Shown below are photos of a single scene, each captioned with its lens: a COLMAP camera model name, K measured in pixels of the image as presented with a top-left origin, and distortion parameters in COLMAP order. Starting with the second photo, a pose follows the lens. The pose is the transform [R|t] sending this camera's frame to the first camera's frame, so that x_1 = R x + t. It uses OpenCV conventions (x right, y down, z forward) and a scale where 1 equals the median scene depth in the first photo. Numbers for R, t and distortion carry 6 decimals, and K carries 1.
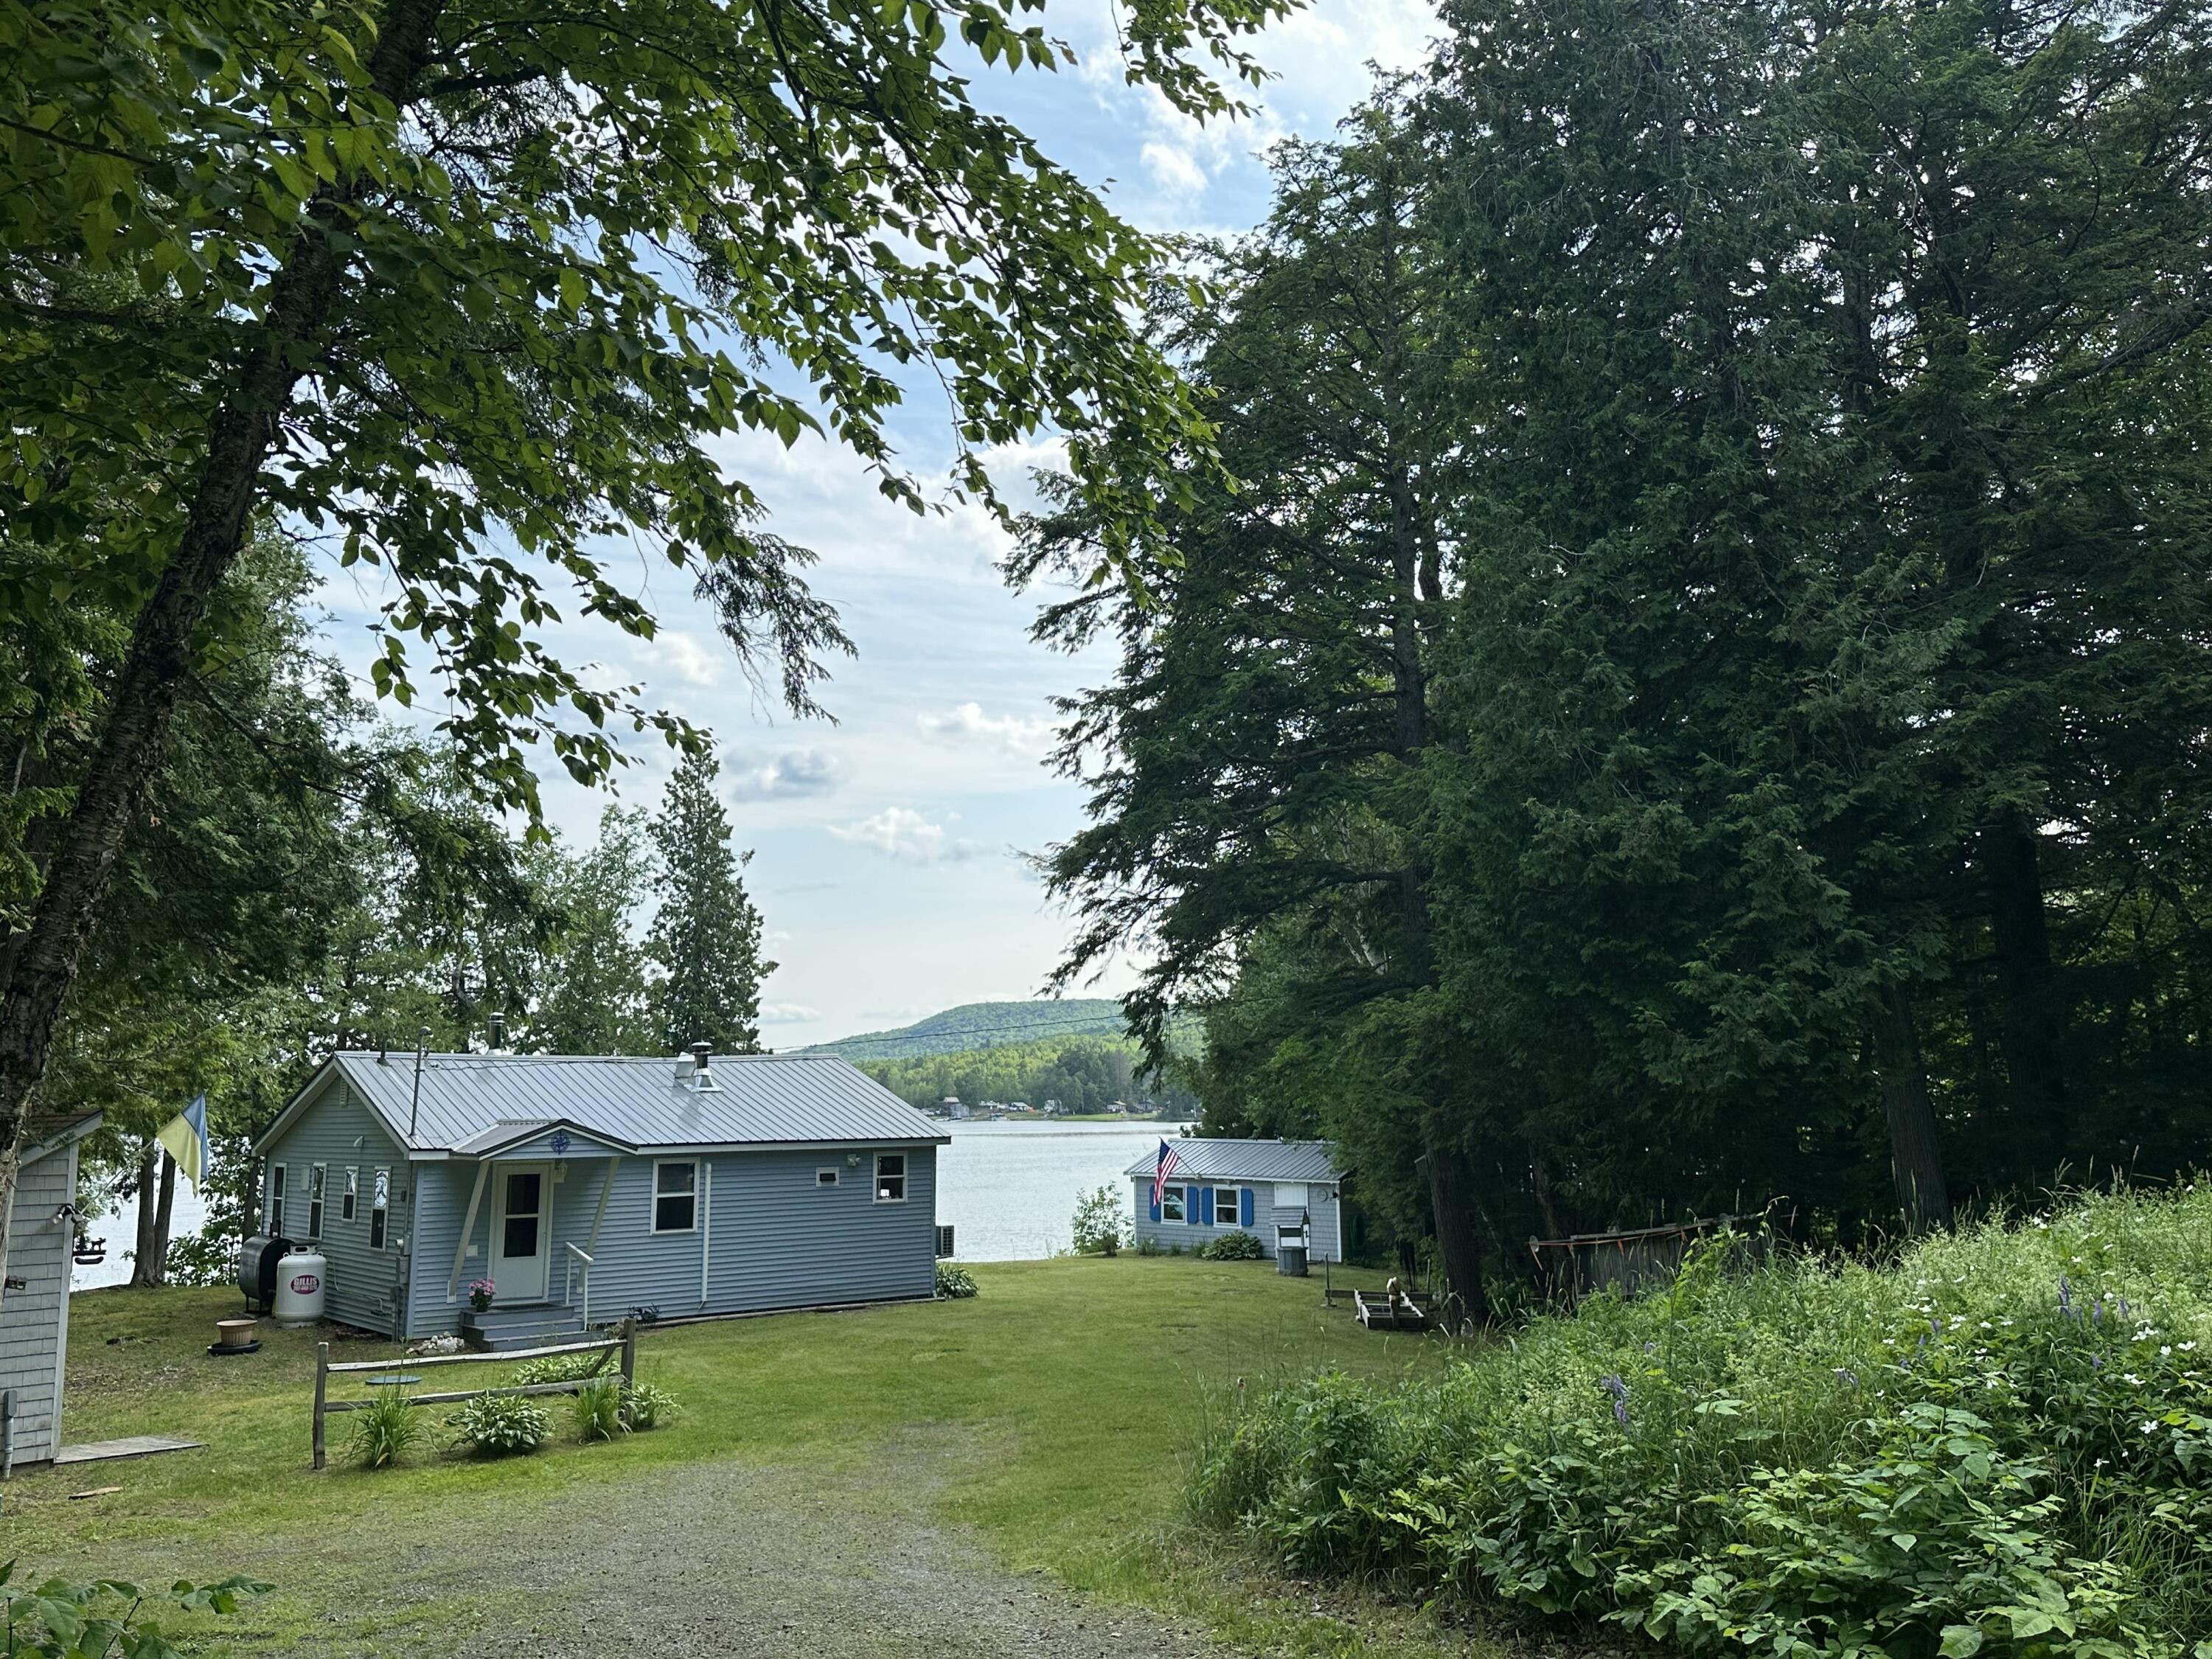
lens RADIAL K [[1870.6, 0, 1068.8], [0, 1870.6, 831.2], [0, 0, 1]] dist [0.204983, -0.417804]
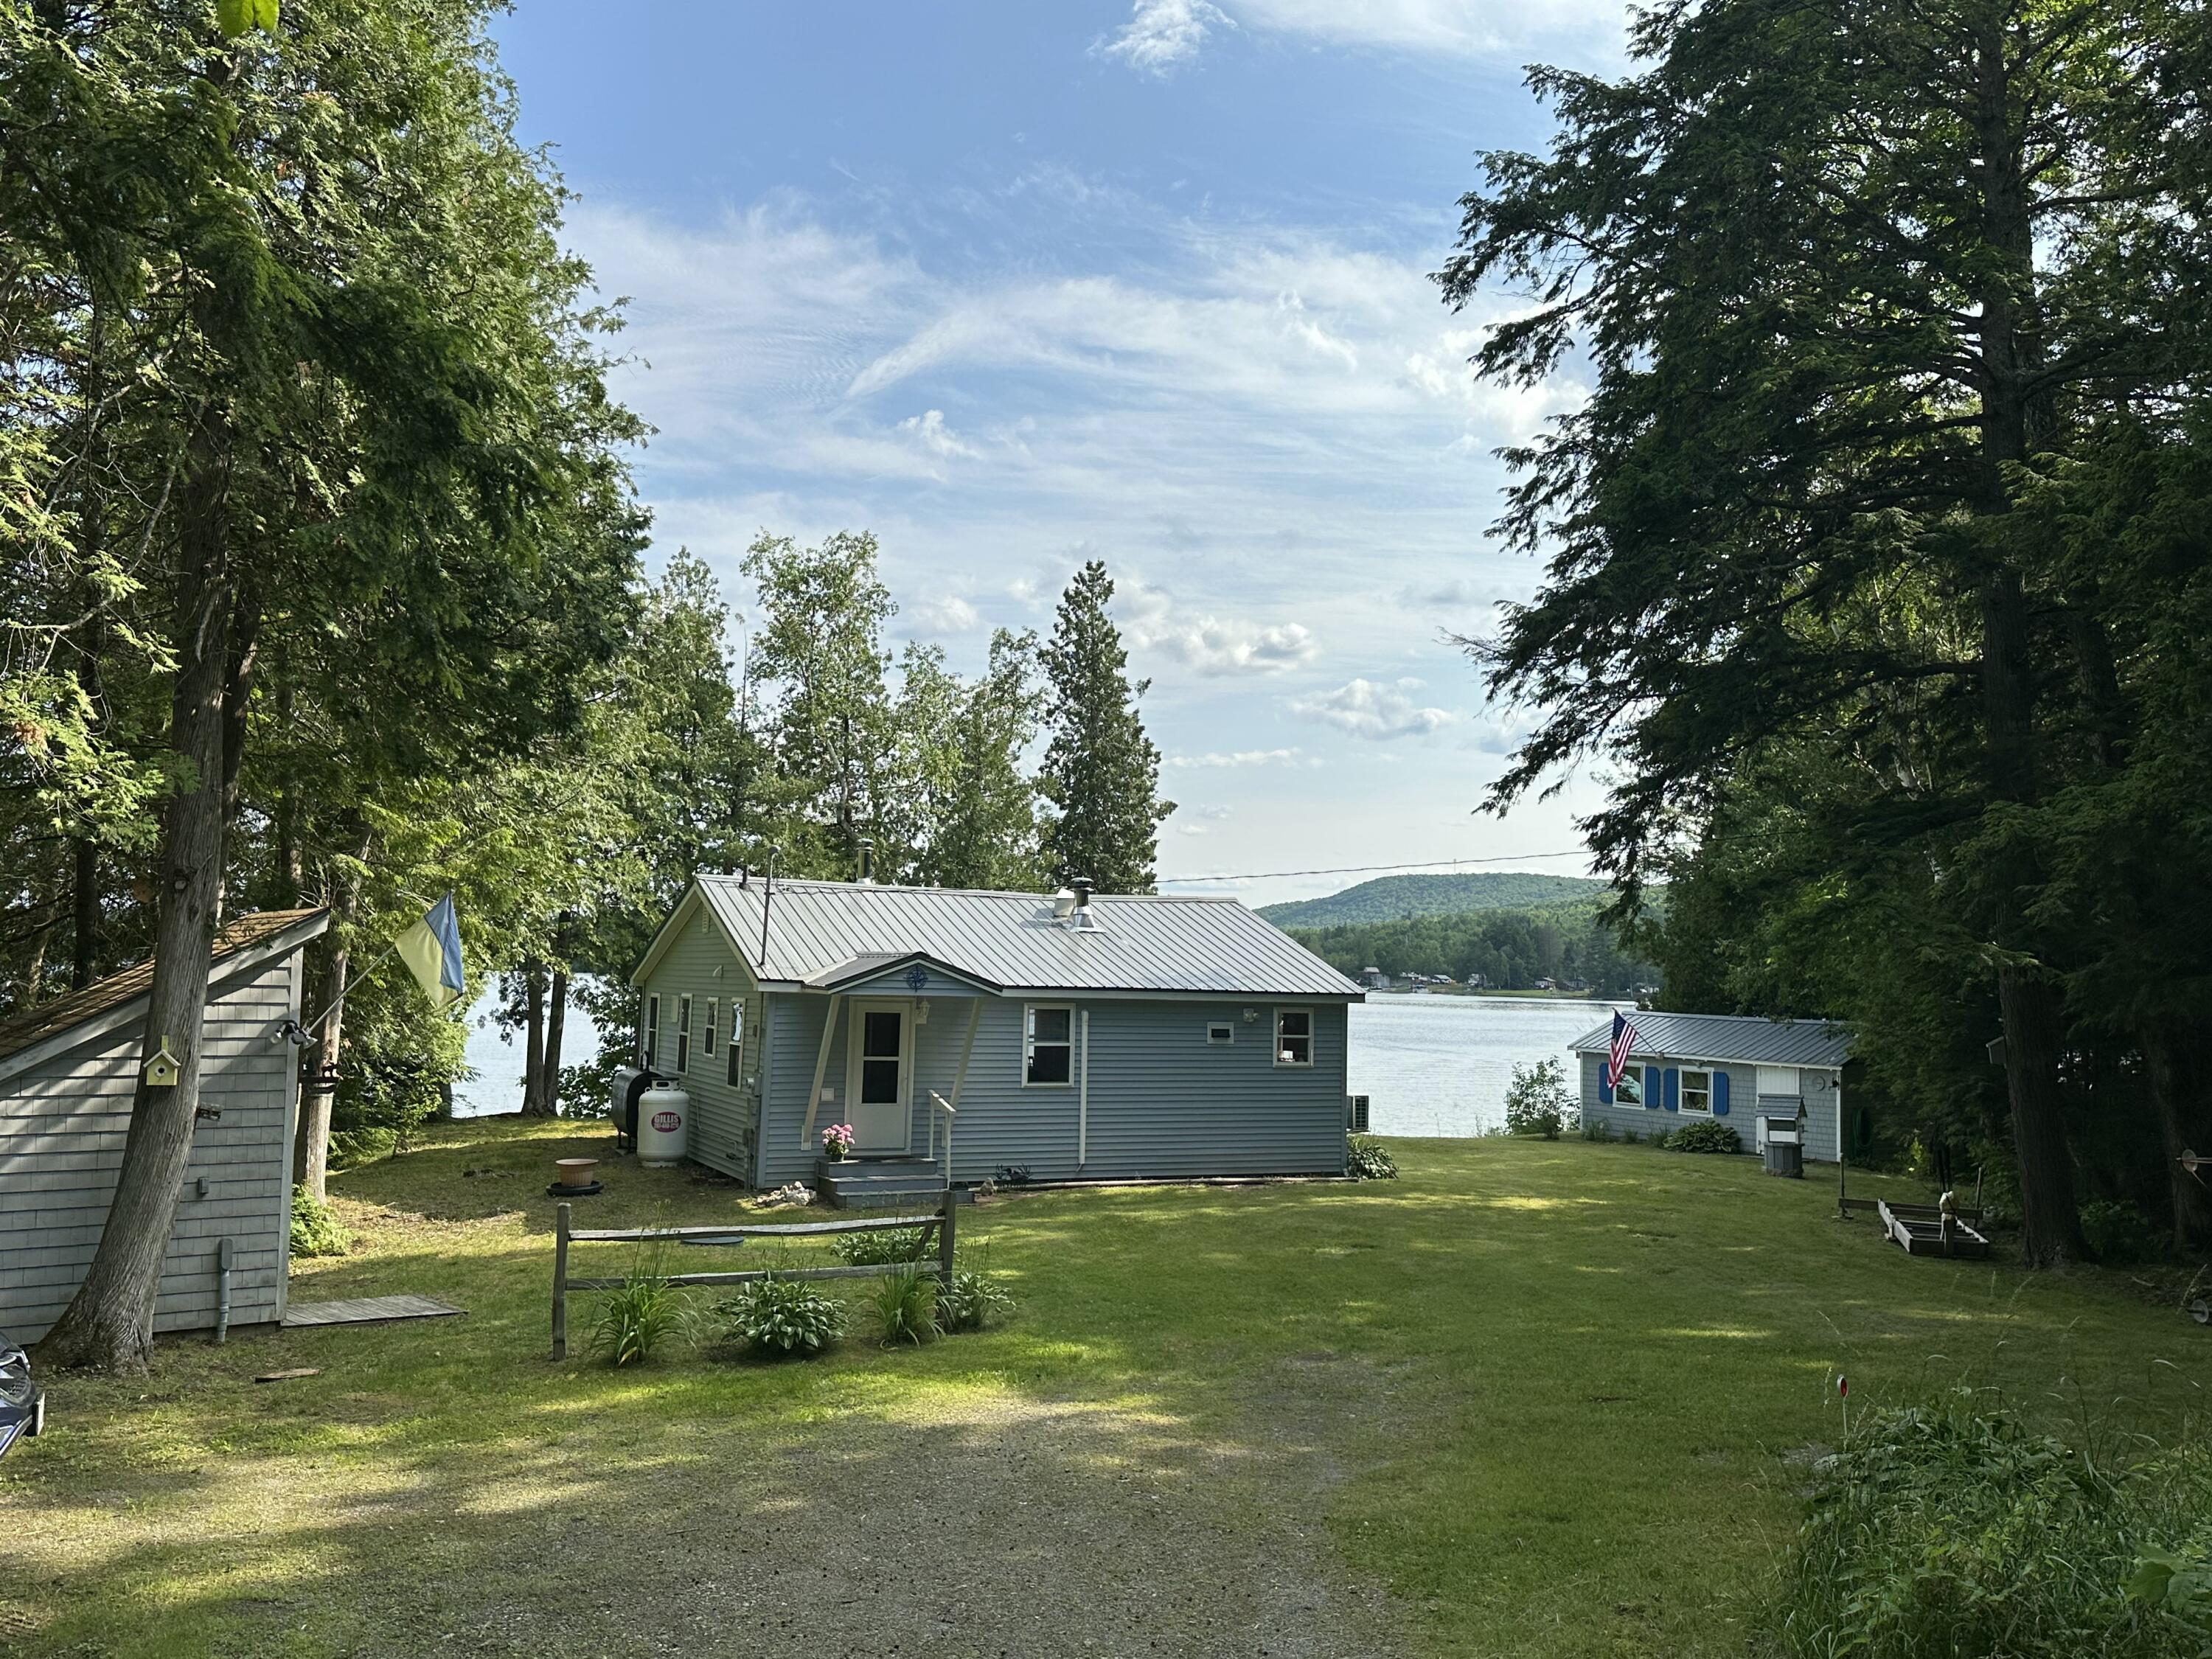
lens RADIAL K [[1870.6, 0, 1068.8], [0, 1870.6, 831.2], [0, 0, 1]] dist [0.204983, -0.417804]
pose [[0.975258, 0.014832, -0.220571, -0.006028], [0.000619, 0.997560, 0.069815, 0.028565], [0.221069, -0.068224, 0.972869, 0.142508]]
